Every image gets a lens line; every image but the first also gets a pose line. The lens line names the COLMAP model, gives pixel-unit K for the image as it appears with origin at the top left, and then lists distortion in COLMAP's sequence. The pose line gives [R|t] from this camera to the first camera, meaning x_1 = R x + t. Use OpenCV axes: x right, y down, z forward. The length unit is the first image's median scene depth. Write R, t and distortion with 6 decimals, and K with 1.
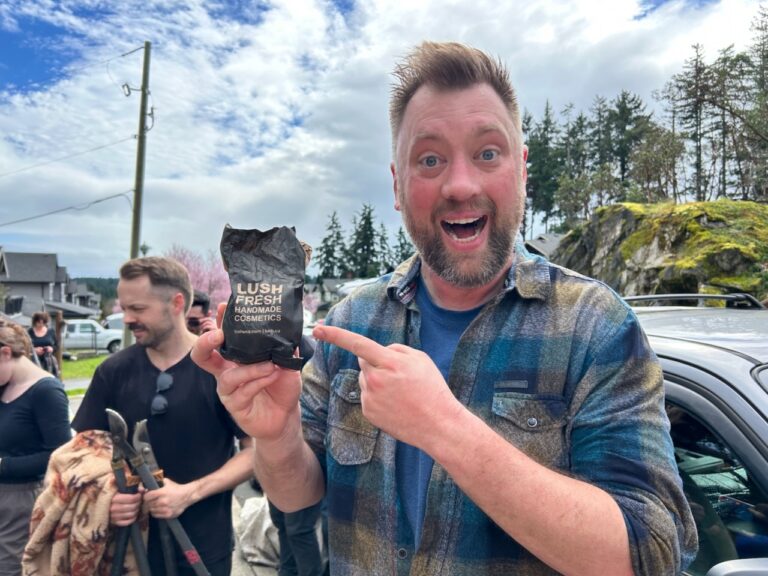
lens RADIAL K [[581.6, 0, 383.3], [0, 581.6, 288.2], [0, 0, 1]] dist [0.014907, 0.007863]
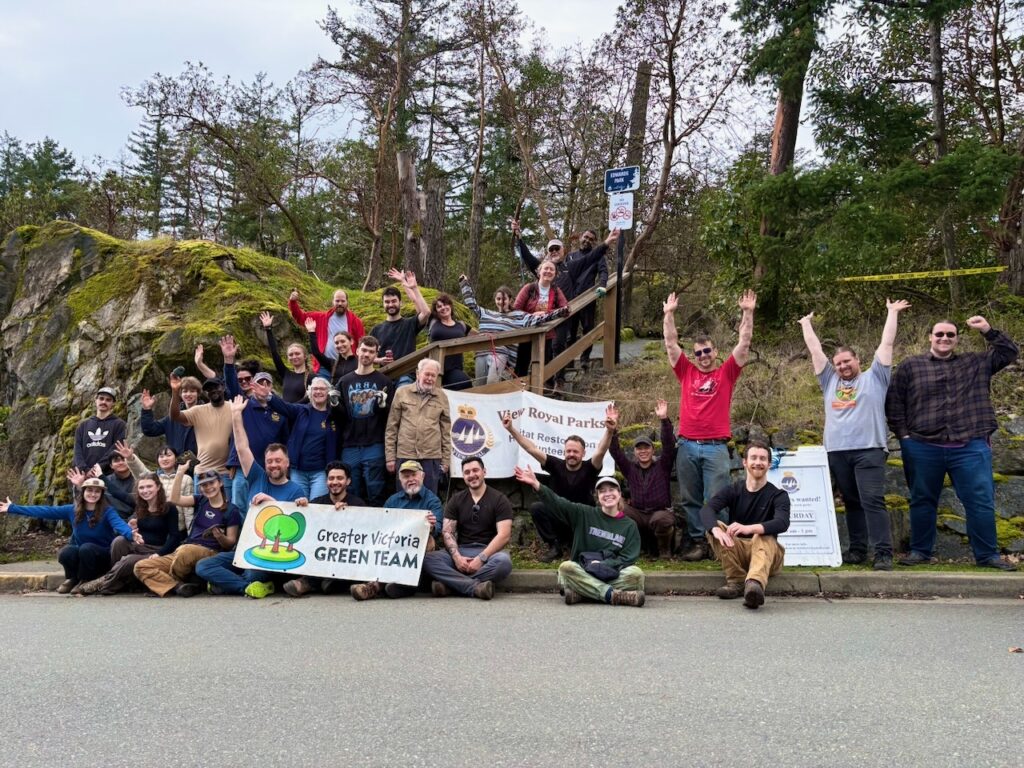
lens RADIAL K [[765.3, 0, 512.4], [0, 765.3, 381.1], [0, 0, 1]] dist [0.014538, 0.001545]
pose [[0.570558, 0.093225, 0.815949, 0.091191], [-0.023244, 0.994971, -0.097425, 0.064870], [-0.820929, 0.036621, 0.569855, 0.320787]]
